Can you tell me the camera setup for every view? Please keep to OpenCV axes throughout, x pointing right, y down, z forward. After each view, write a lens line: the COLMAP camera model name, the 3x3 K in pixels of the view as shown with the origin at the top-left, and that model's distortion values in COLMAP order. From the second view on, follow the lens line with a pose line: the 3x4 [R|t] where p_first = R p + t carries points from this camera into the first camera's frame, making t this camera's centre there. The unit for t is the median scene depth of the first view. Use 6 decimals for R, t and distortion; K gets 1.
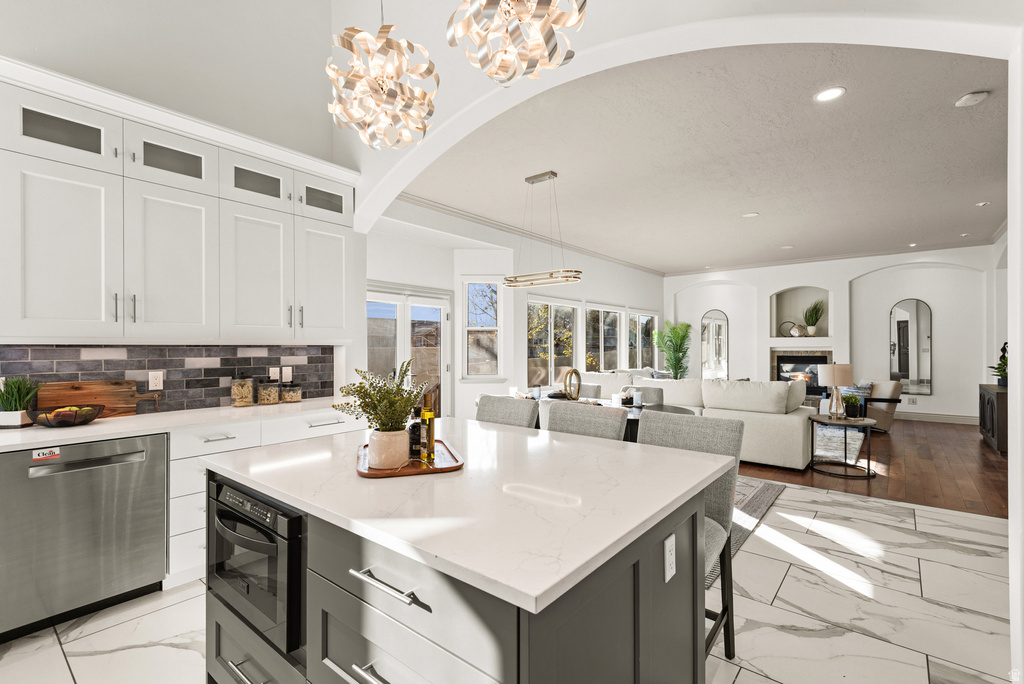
lens RADIAL K [[469.2, 0, 515.4], [0, 469.2, 344.9], [0, 0, 1]] dist [0.018415, -0.000593]
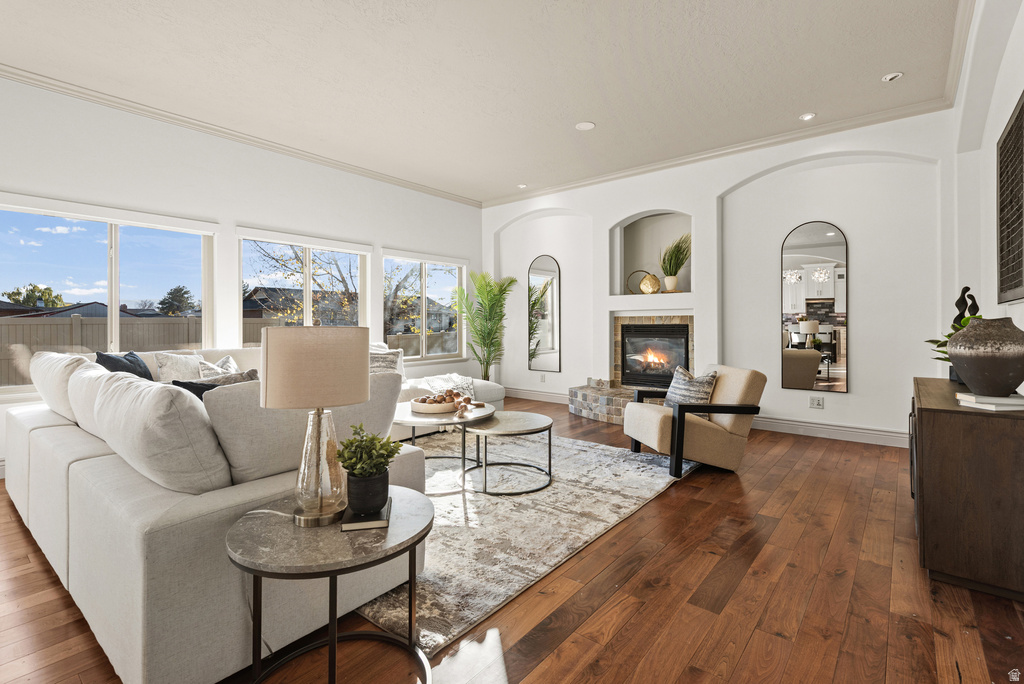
lens RADIAL K [[473.7, 0, 510.3], [0, 473.7, 322.9], [0, 0, 1]] dist [0.019401, -0.000212]
pose [[0.999999, -0.001285, -0.000261, 1.104847], [0.001286, 0.999996, 0.002393, 0.051246], [0.000258, -0.002393, 0.999997, 1.007976]]
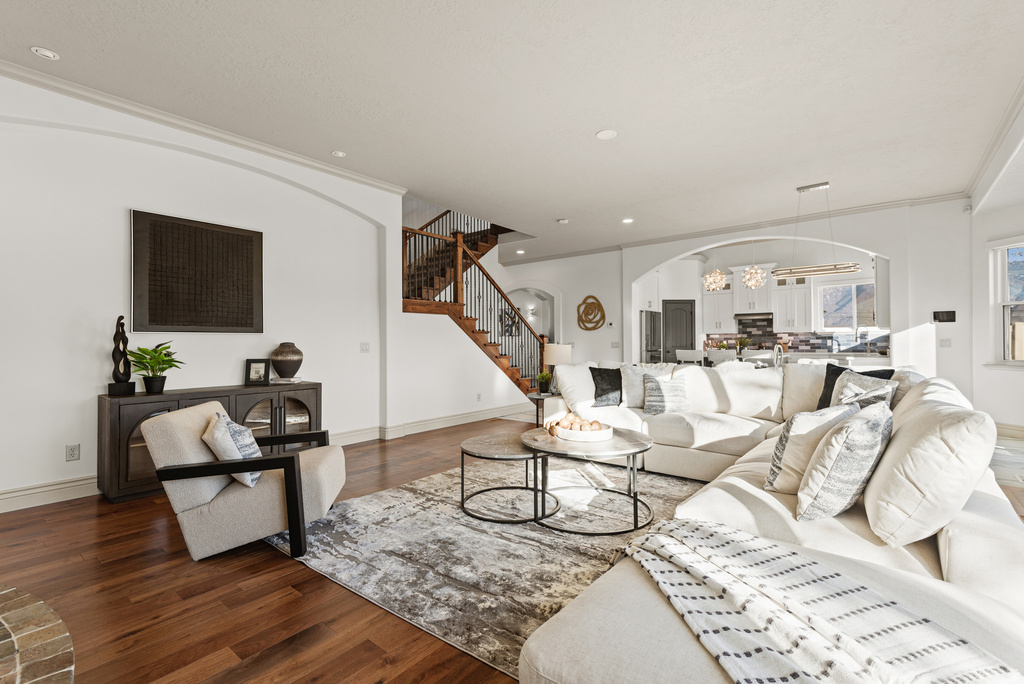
lens RADIAL K [[457.2, 0, 514.4], [0, 457.2, 334.6], [0, 0, 1]] dist [0.029074, -0.011916]
pose [[-0.999959, 0.007960, -0.004414, 1.086532], [0.008056, 0.999722, -0.022174, 0.057751], [0.004236, -0.022208, -0.999744, 2.856953]]
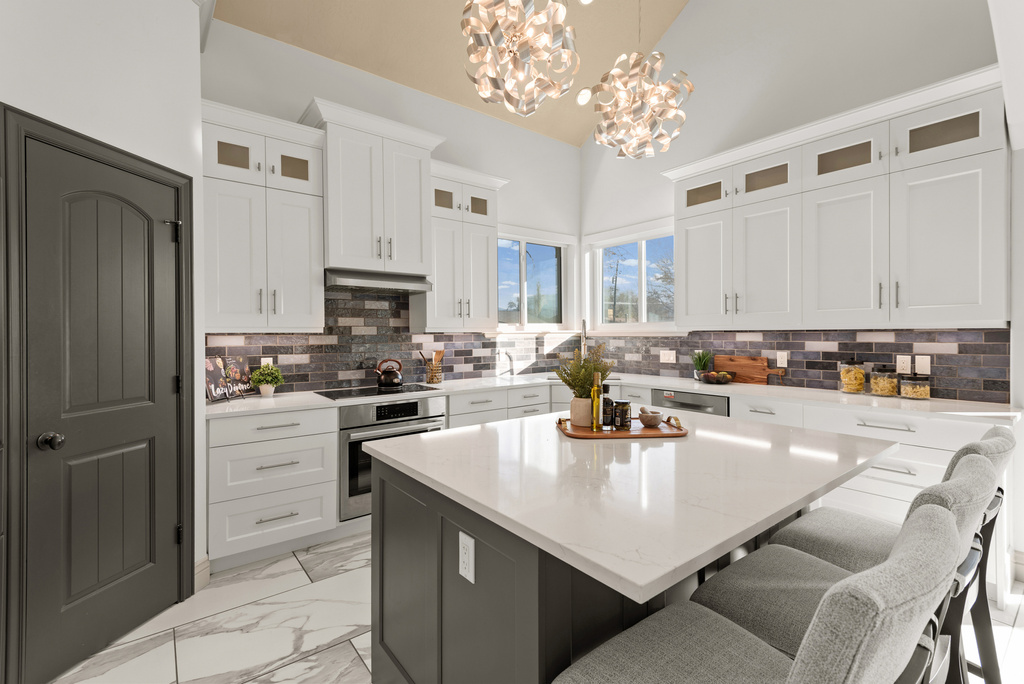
lens RADIAL K [[453.8, 0, 518.2], [0, 453.8, 335.6], [0, 0, 1]] dist [0.021176, -0.015206]
pose [[-0.215024, 0.007173, -0.976582, 0.439455], [0.009681, 0.999940, 0.005213, 0.001413], [0.976561, -0.008333, -0.215080, 0.495179]]
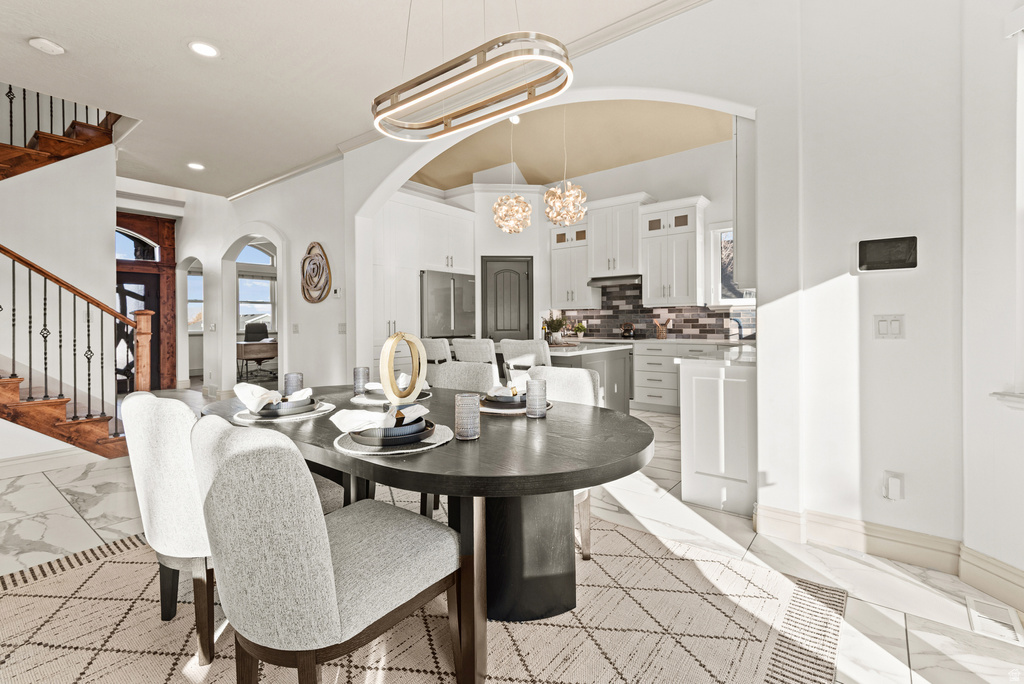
lens RADIAL K [[459.3, 0, 510.1], [0, 459.3, 322.8], [0, 0, 1]] dist [0.020665, -0.000119]
pose [[-0.999879, 0.010074, -0.011864, 0.026952], [0.010103, 0.999946, -0.002354, 0.054233], [0.011840, -0.002473, -0.999927, 1.790007]]
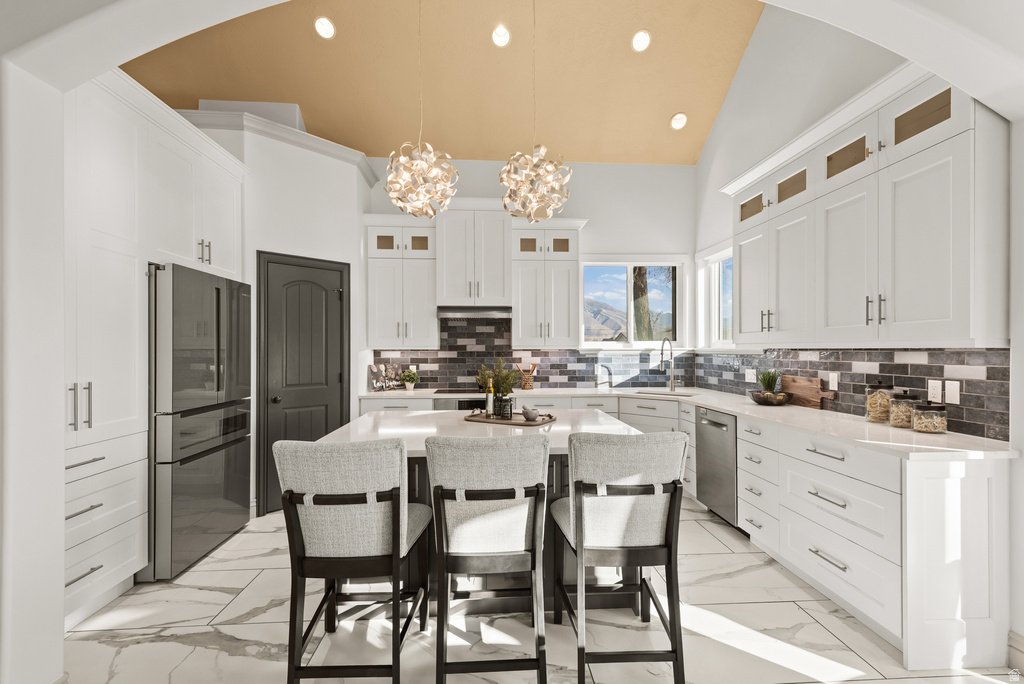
lens RADIAL K [[472.1, 0, 523.6], [0, 472.1, 349.3], [0, 0, 1]] dist [0.018378, -0.000719]
pose [[-0.726101, 0.002142, -0.687585, 0.417251], [0.005339, 0.999983, -0.002524, 0.000748], [0.687567, -0.005504, -0.726100, 1.087856]]
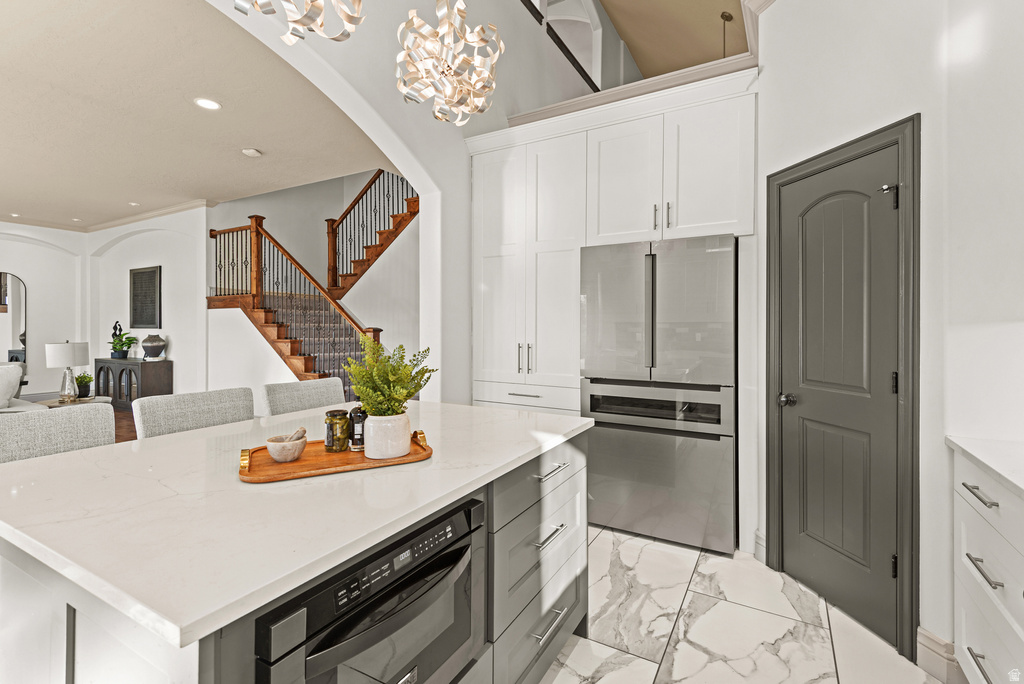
lens RADIAL K [[469.3, 0, 514.7], [0, 469.3, 329.2], [0, 0, 1]] dist [0.011003, -0.000539]
pose [[-0.160731, -0.003900, 0.986991, -0.523736], [-0.006681, 0.999974, 0.002864, 0.008192], [-0.986976, -0.006134, -0.160752, 0.412883]]
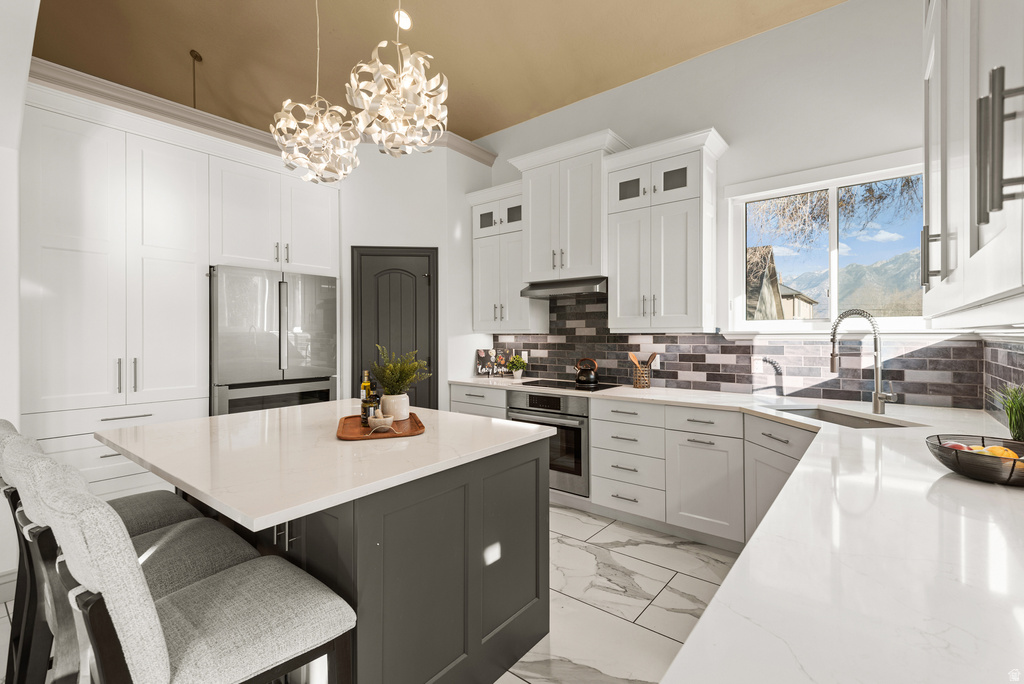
lens RADIAL K [[457.2, 0, 514.4], [0, 457.2, 334.6], [0, 0, 1]] dist [0.029074, -0.011916]
pose [[-0.999959, 0.004328, -0.007961, -0.275831], [0.004362, 0.999981, -0.004272, 0.003908], [0.007942, -0.004306, -0.999959, 1.069623]]
